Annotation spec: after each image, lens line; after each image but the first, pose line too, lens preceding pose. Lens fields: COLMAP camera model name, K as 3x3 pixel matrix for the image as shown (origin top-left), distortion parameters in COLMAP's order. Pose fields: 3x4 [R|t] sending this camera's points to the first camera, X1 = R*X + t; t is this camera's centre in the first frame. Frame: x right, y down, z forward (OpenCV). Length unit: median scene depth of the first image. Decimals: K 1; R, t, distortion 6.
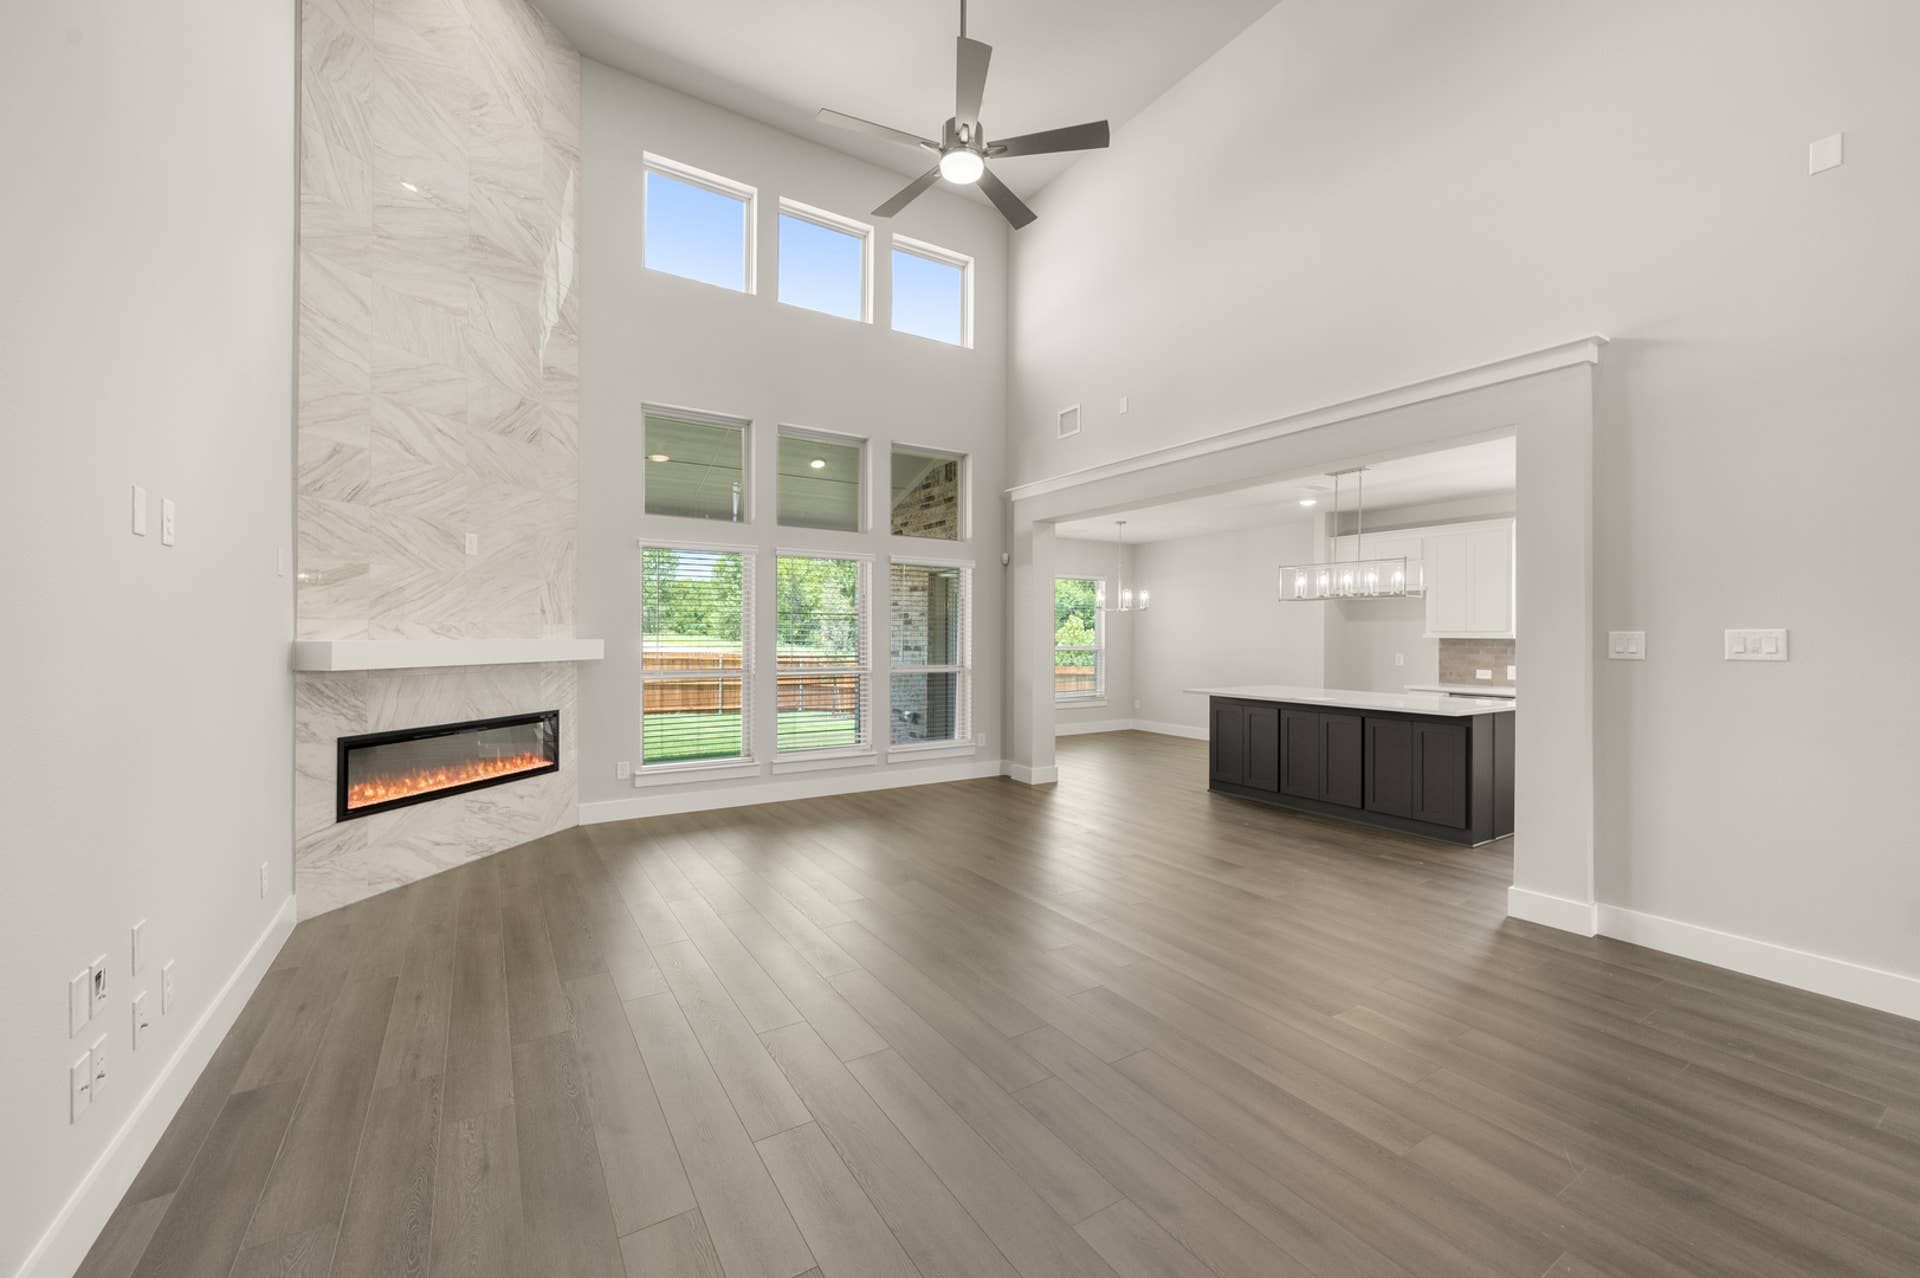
lens RADIAL K [[756.1, 0, 961.9], [0, 756.1, 634.2], [0, 0, 1]] dist [0.000940, 0.000200]
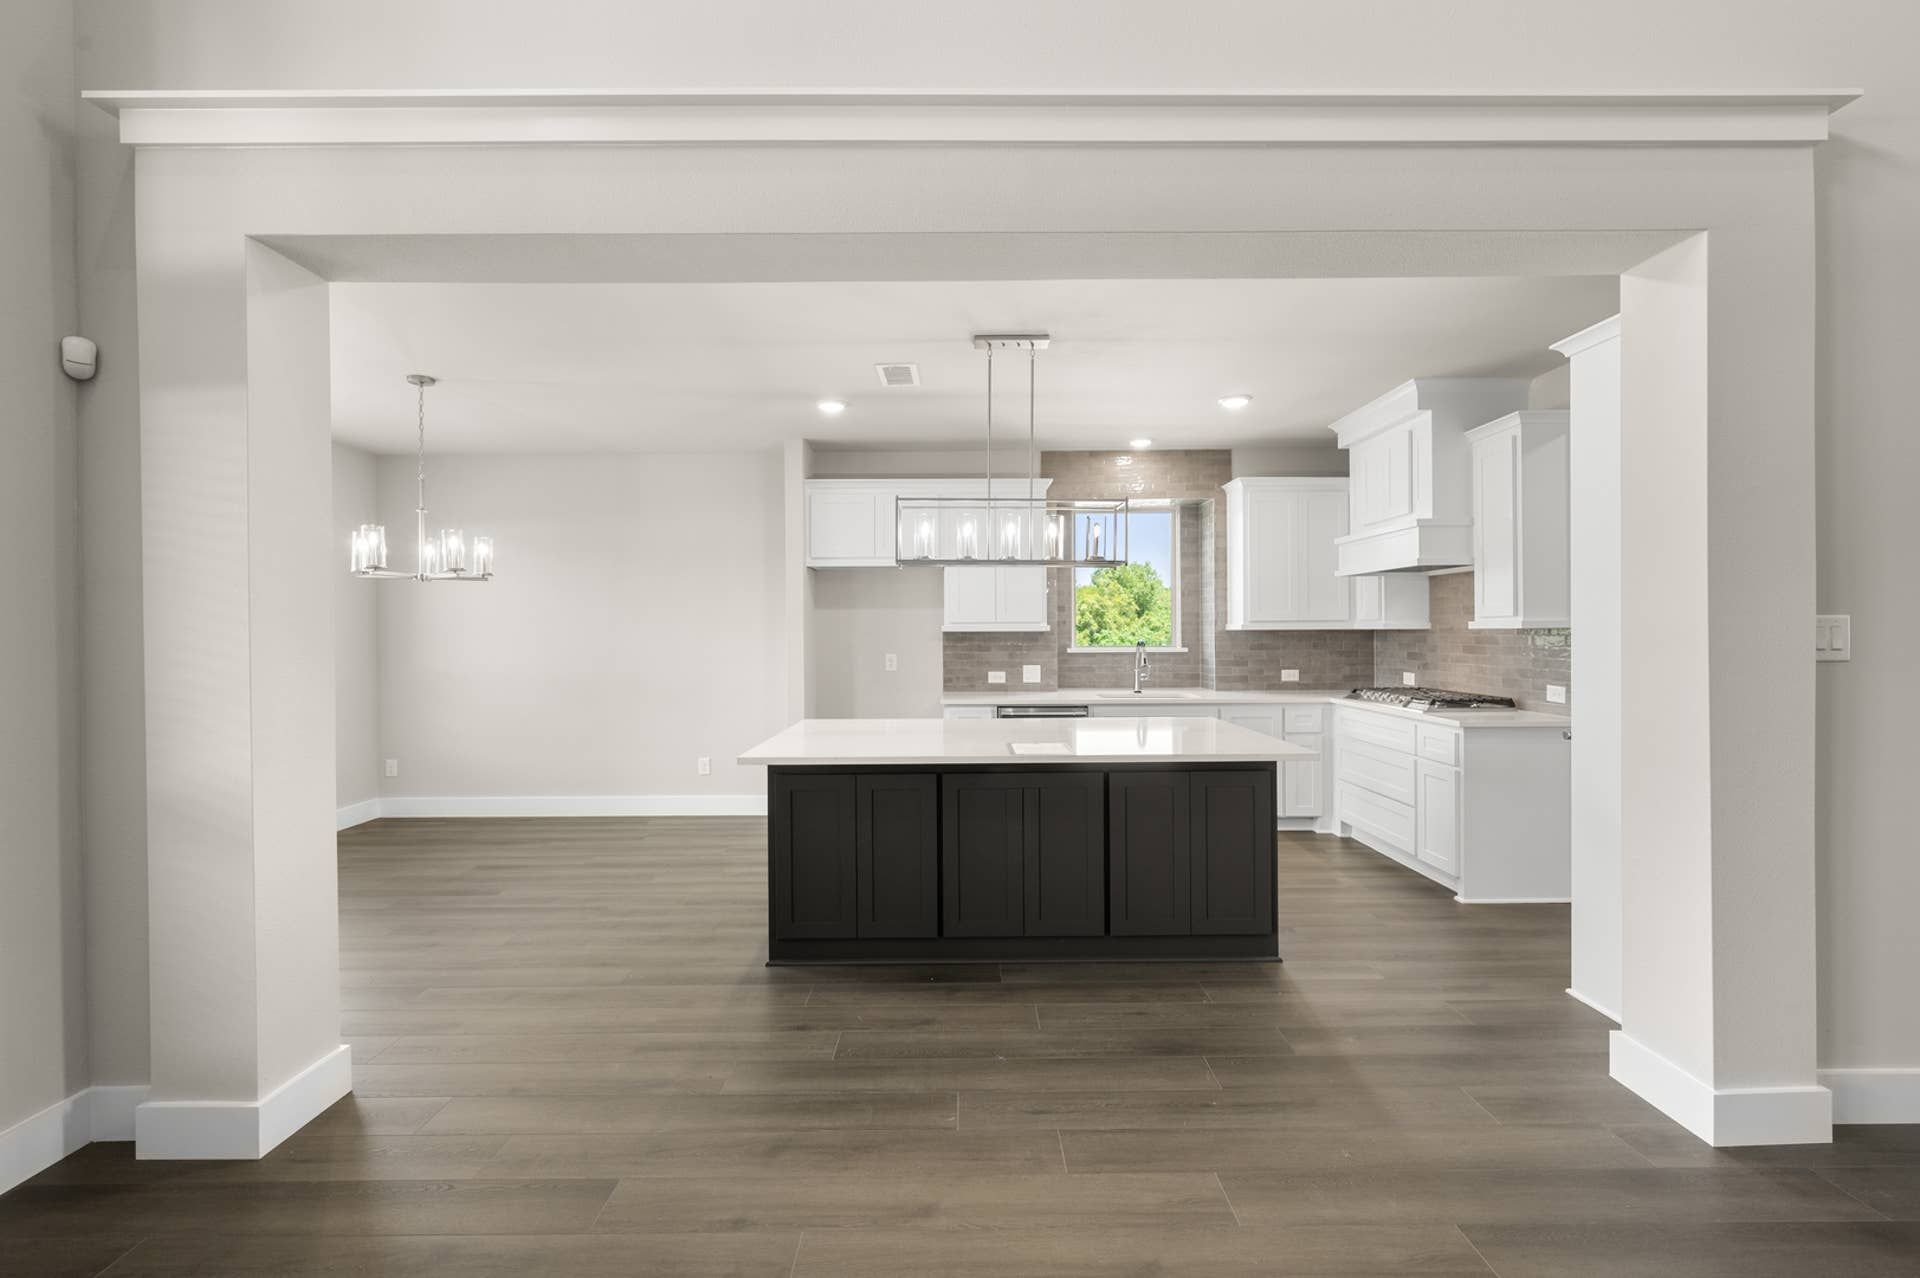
lens RADIAL K [[780.1, 0, 961.8], [0, 780.1, 635.4], [0, 0, 1]] dist [0.000525, 0.000300]
pose [[0.534000, -0.014205, 0.845365, -0.017860], [0.008400, 0.999899, 0.011495, 0.000025], [-0.845443, 0.000963, 0.534065, 0.833076]]
